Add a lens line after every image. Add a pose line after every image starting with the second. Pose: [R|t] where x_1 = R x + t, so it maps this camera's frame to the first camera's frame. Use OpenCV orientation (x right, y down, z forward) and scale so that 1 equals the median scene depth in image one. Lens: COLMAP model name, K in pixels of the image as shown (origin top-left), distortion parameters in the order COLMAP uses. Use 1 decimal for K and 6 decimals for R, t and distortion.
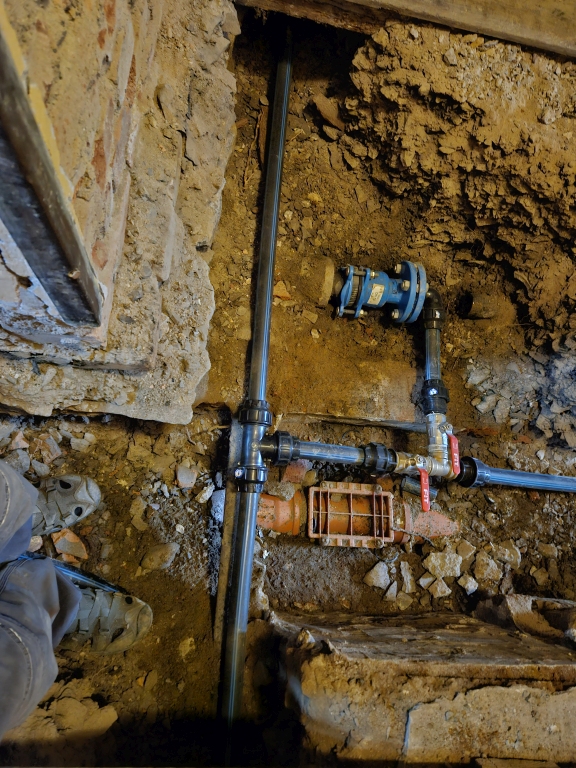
lens RADIAL K [[510.4, 0, 283.9], [0, 510.4, 373.2], [0, 0, 1]] dist [0.083352, -0.072048]
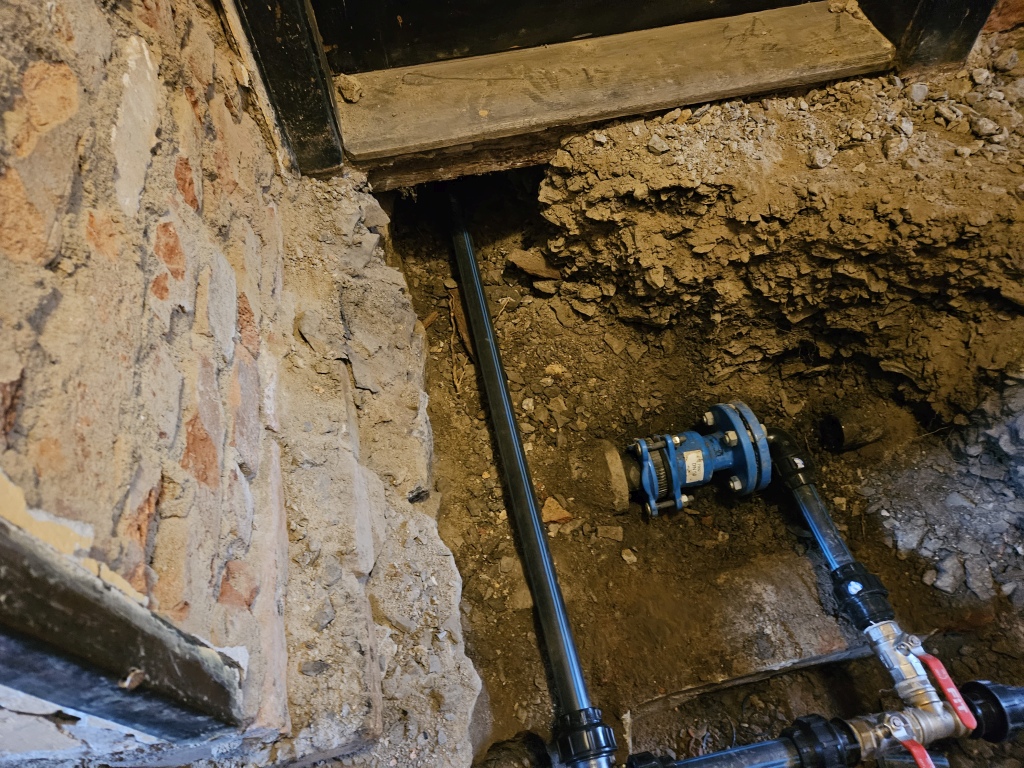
lens RADIAL K [[680.5, 0, 509.4], [0, 680.5, 386.7], [0, 0, 1]] dist [0.083352, -0.072048]
pose [[0.934672, -0.353461, -0.038127, 0.033407], [0.323101, 0.889301, -0.323649, -0.042386], [0.148304, 0.290187, 0.945409, 0.126297]]
